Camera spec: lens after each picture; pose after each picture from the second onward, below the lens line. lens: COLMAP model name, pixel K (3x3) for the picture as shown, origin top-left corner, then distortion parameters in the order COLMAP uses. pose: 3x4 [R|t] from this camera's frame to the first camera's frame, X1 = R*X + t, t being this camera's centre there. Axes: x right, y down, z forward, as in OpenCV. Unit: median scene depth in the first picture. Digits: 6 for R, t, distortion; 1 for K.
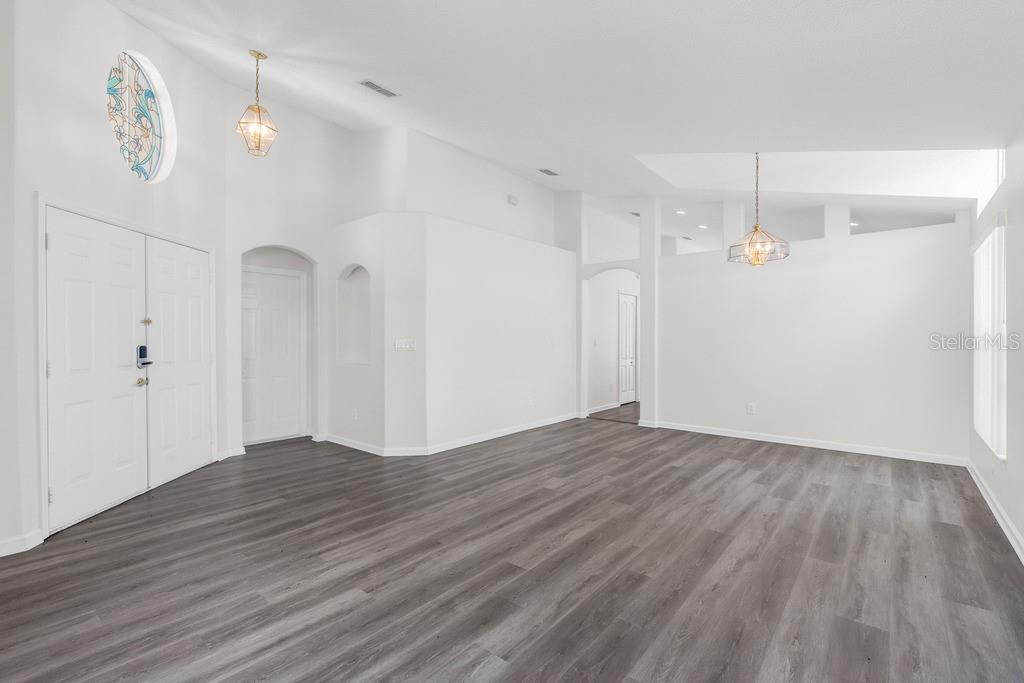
lens RADIAL K [[458.2, 0, 512.6], [0, 458.2, 342.6], [0, 0, 1]] dist [-0.005651, 0.001825]
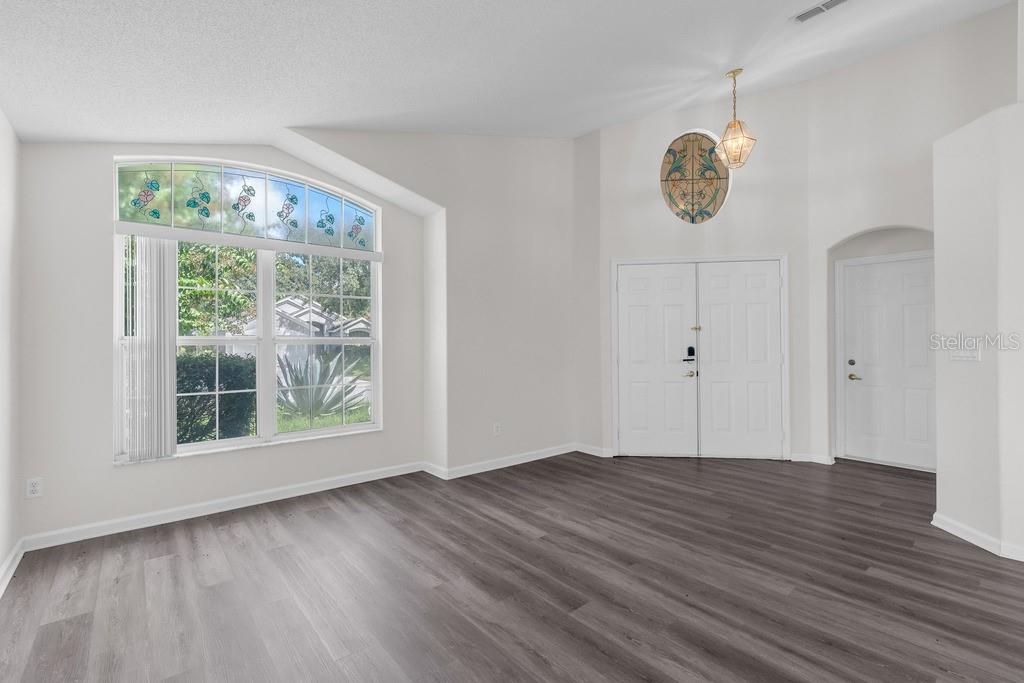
lens RADIAL K [[458.2, 0, 504.2], [0, 458.2, 341.9], [0, 0, 1]] dist [-0.005651, 0.001825]
pose [[-0.189518, 0.000080, -0.981877, 0.727416], [-0.002854, 0.999996, 0.000632, -0.007565], [0.981873, 0.002922, -0.189517, 0.848607]]
